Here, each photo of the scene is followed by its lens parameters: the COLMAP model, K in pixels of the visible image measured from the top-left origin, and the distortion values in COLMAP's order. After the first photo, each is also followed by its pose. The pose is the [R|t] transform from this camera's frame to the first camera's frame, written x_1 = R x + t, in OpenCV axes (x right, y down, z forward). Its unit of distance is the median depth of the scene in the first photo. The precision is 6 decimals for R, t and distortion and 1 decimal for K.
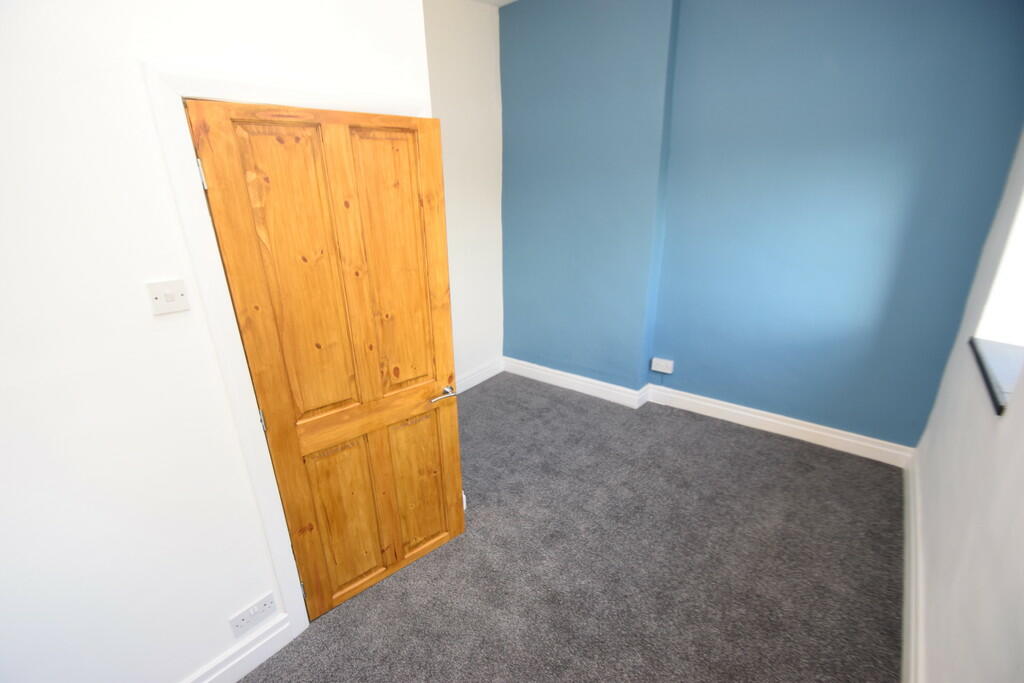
lens RADIAL K [[449.3, 0, 500.5], [0, 449.3, 356.0], [0, 0, 1]] dist [0.016441, -0.014979]
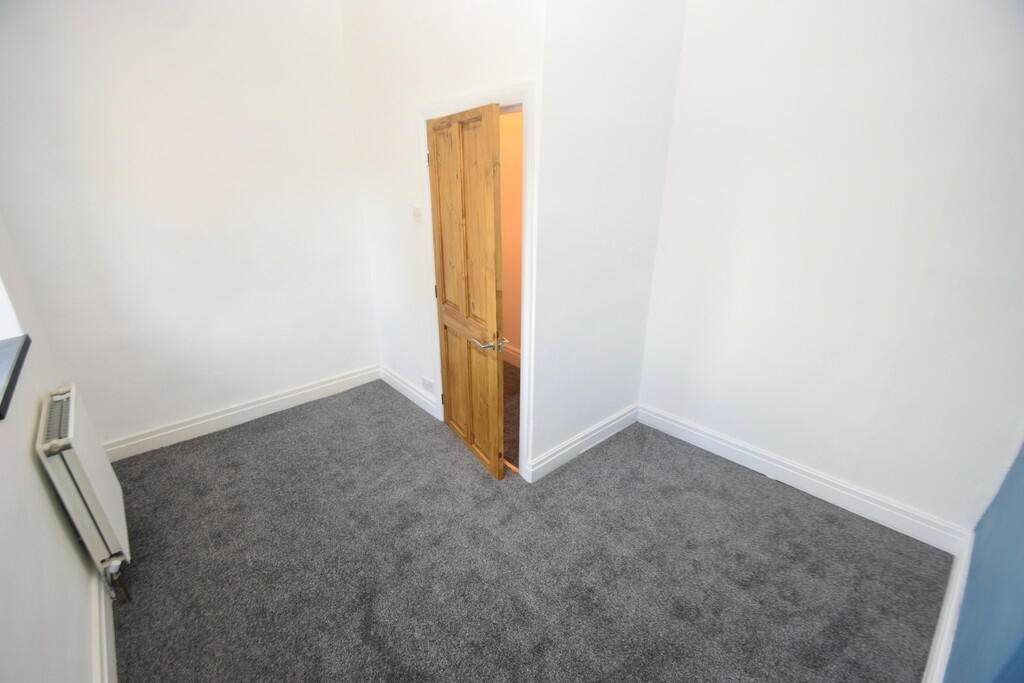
lens RADIAL K [[449.3, 0, 500.5], [0, 449.3, 356.0], [0, 0, 1]] dist [0.016441, -0.014979]
pose [[-0.166074, 0.401523, -0.900666, 1.158189], [-0.336158, 0.835590, 0.434496, -0.508008], [0.927048, 0.374925, -0.003795, 1.292040]]
